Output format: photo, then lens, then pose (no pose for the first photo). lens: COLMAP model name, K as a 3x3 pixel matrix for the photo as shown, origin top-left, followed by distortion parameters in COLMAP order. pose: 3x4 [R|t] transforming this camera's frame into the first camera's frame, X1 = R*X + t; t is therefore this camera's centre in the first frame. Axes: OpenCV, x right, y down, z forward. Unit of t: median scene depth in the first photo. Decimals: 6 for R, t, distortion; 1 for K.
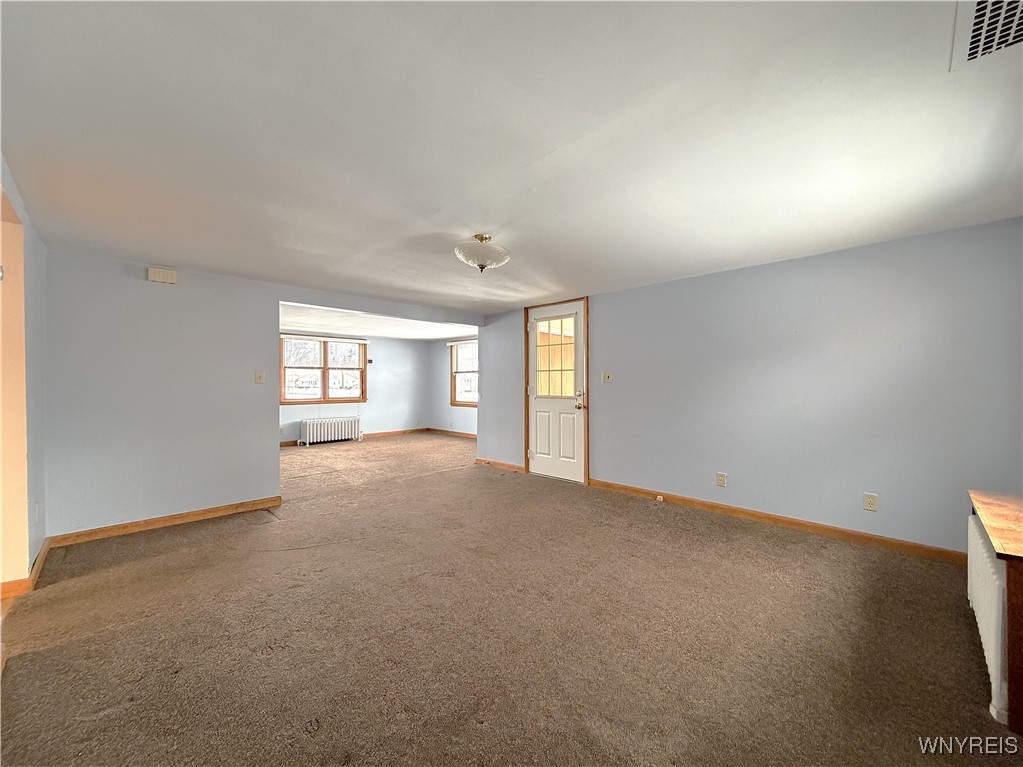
lens RADIAL K [[408.3, 0, 513.5], [0, 408.3, 389.5], [0, 0, 1]] dist [-0.000121, 0.000593]
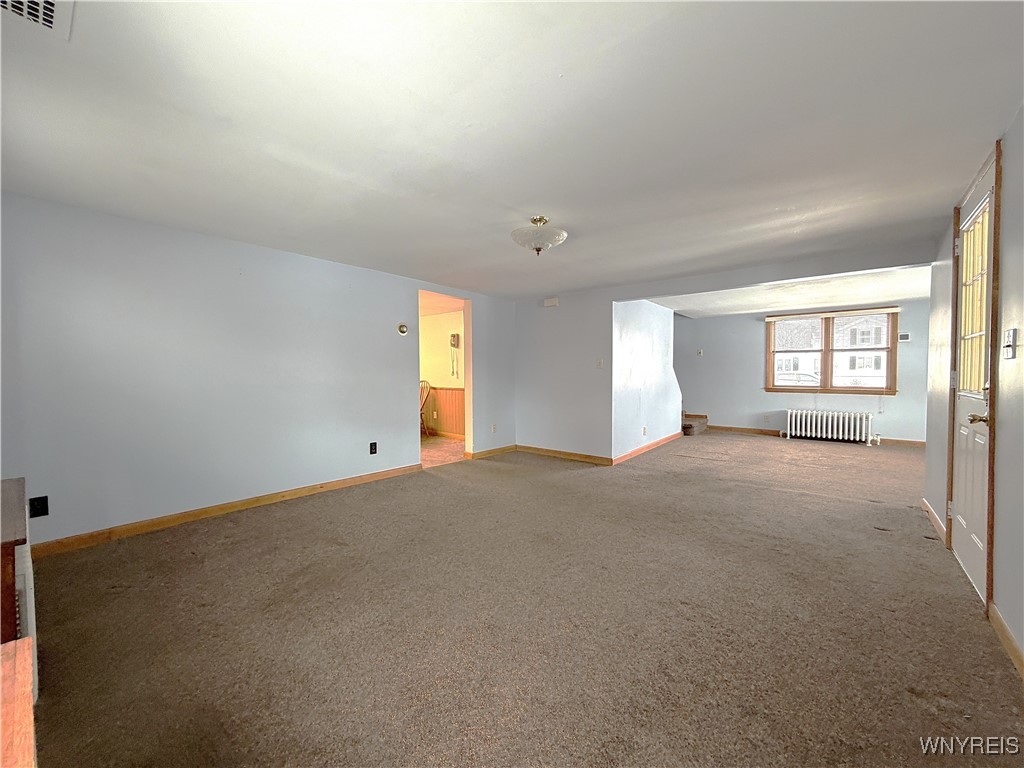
lens RADIAL K [[408.7, 0, 507.5], [0, 408.7, 384.5], [0, 0, 1]] dist [-0.000121, 0.000593]
pose [[0.084110, 0.030621, -0.995986, 0.331874], [-0.013677, 0.999469, 0.029573, 0.001182], [0.996363, 0.011135, 0.084485, 0.301226]]
